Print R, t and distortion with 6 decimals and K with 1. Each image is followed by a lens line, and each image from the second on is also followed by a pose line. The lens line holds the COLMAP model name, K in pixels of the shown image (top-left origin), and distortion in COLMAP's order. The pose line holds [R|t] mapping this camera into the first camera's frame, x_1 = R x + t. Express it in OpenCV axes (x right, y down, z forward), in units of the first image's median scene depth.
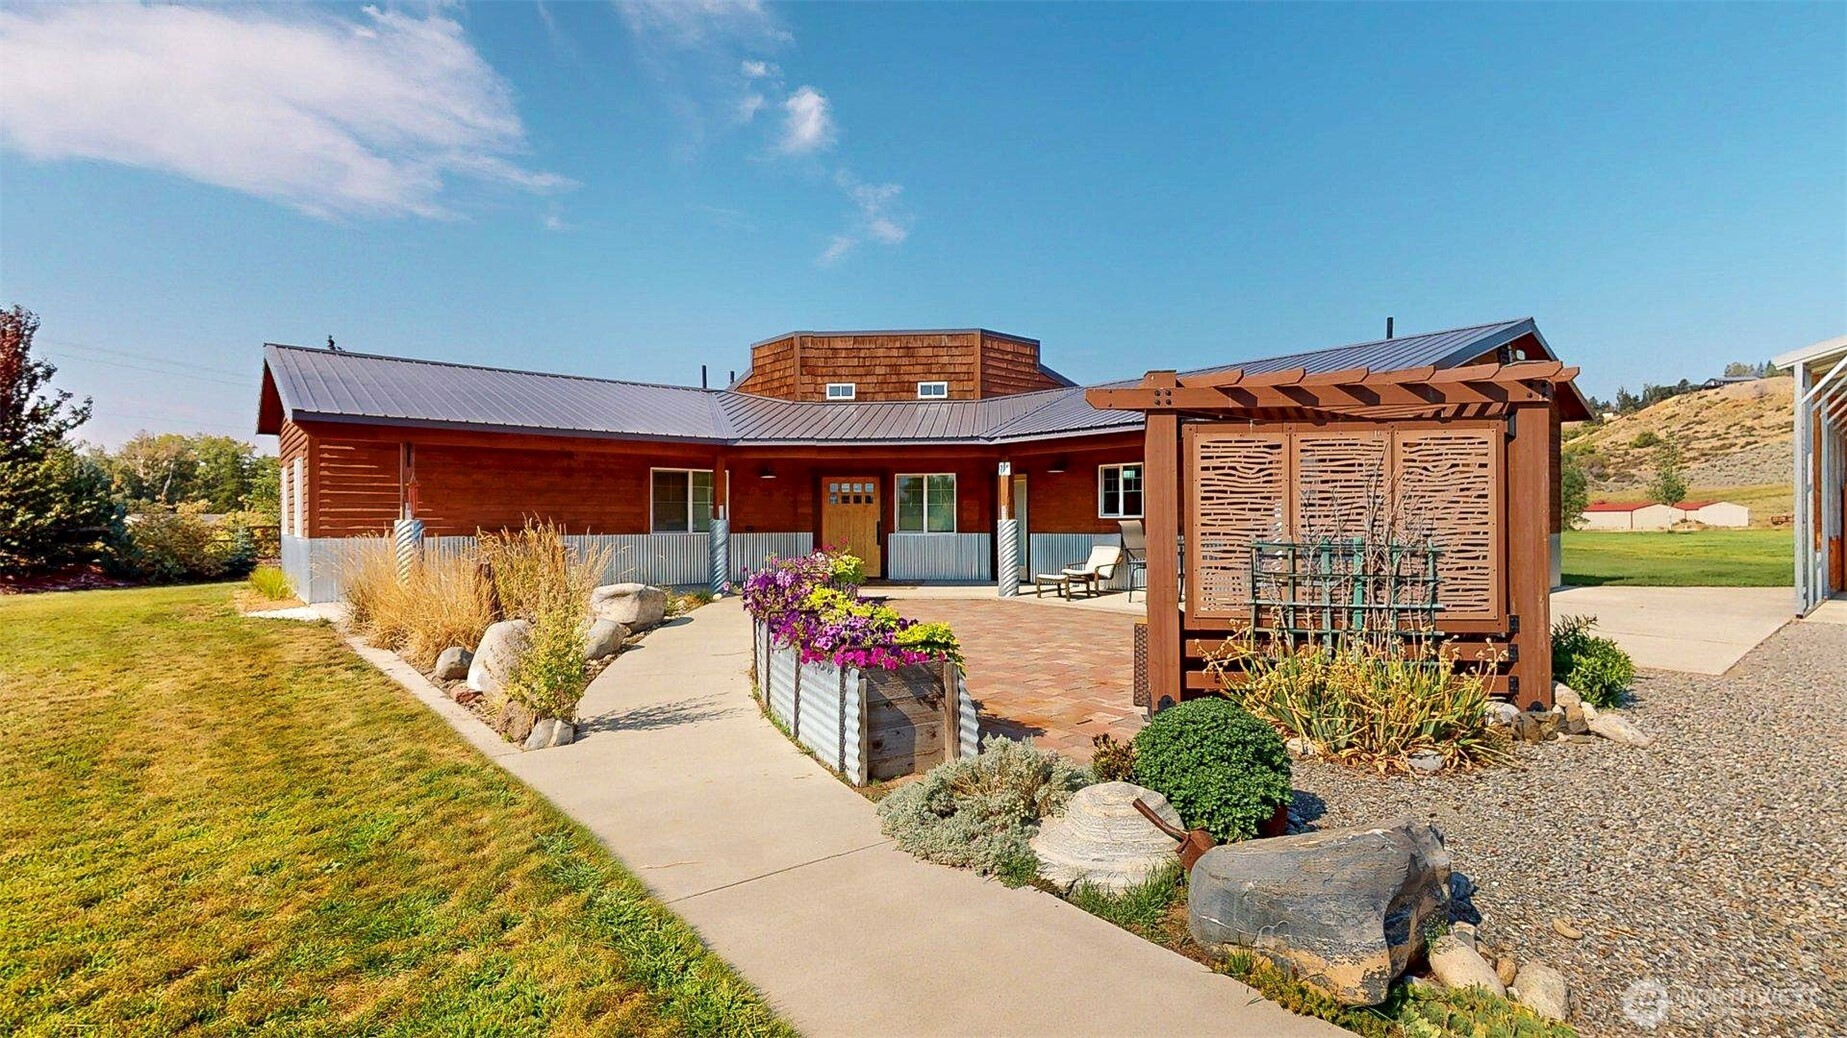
lens RADIAL K [[846.2, 0, 923.5], [0, 846.2, 519.0], [0, 0, 1]] dist [-0.000187, 0.000113]
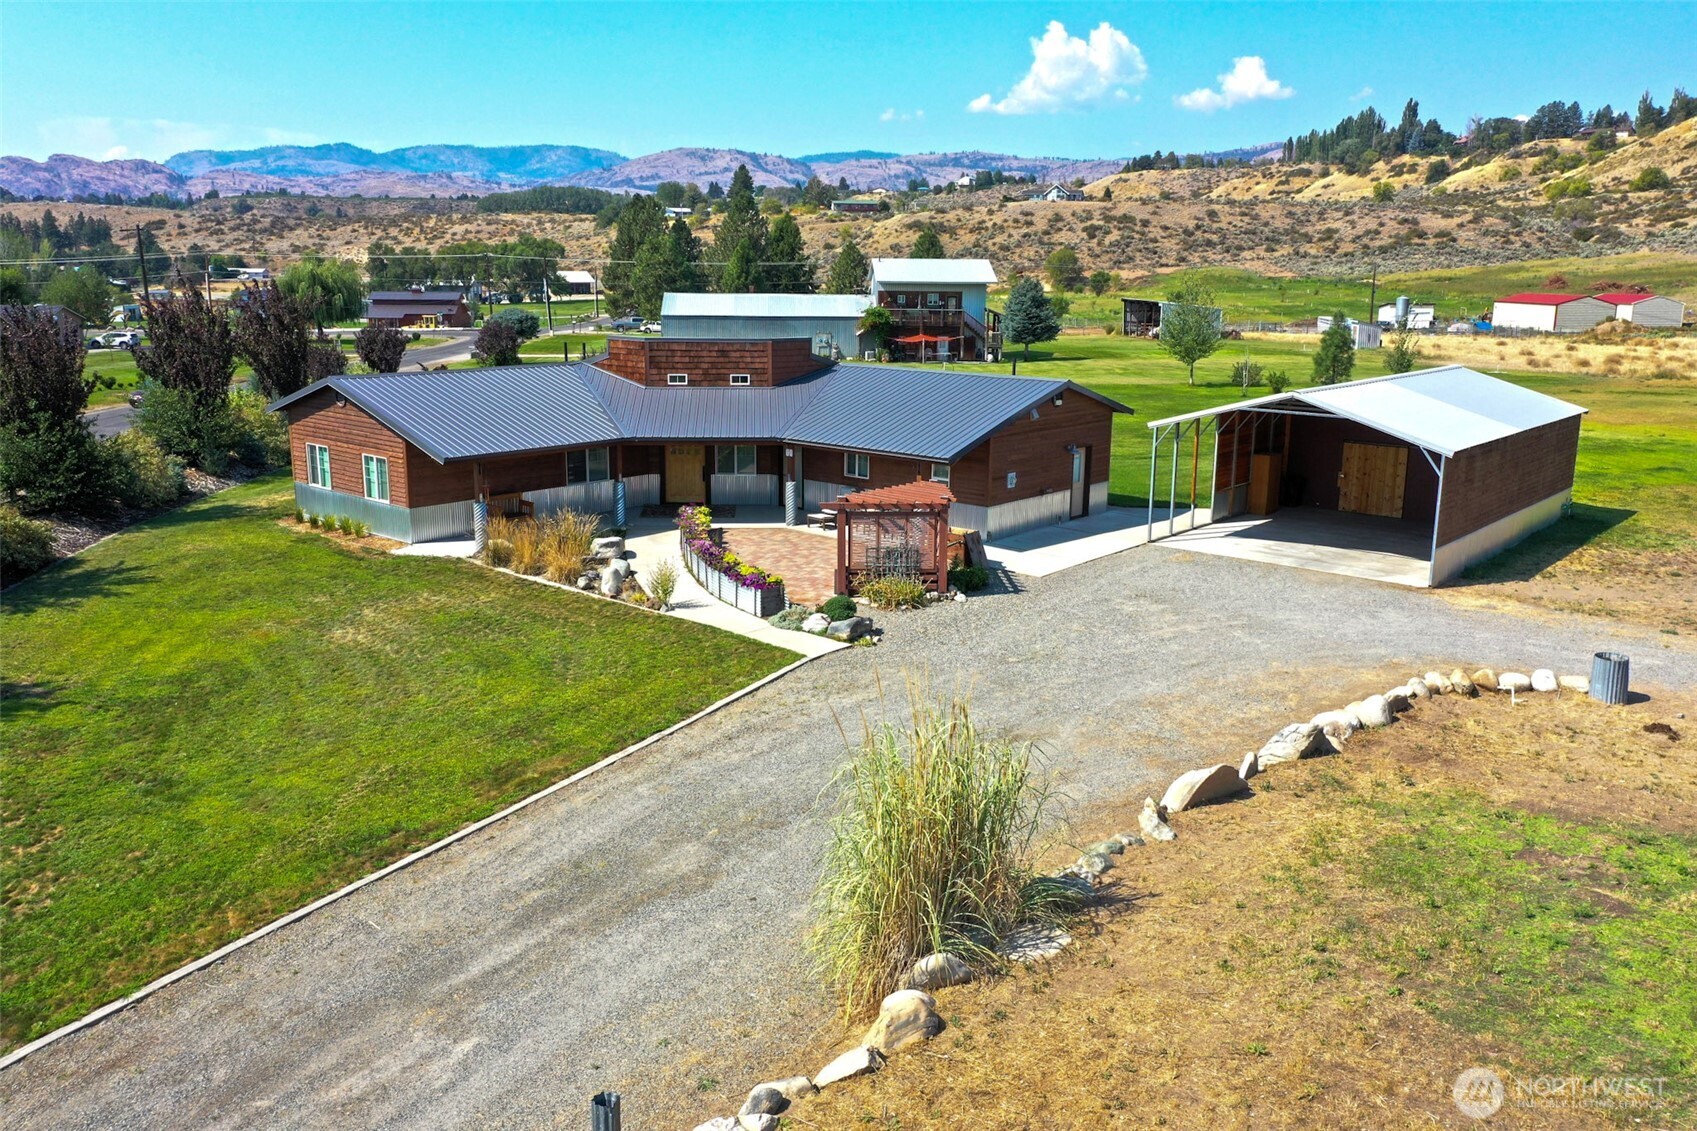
lens RADIAL K [[1238.6, 0, 848.5], [0, 1238.6, 565.5], [0, 0, 1]] dist [-0.009209, -0.002362]
pose [[0.987822, -0.026614, 0.153298, -0.345375], [-0.008799, 0.974131, 0.225814, -0.784301], [-0.155342, -0.224413, 0.962033, -2.914836]]
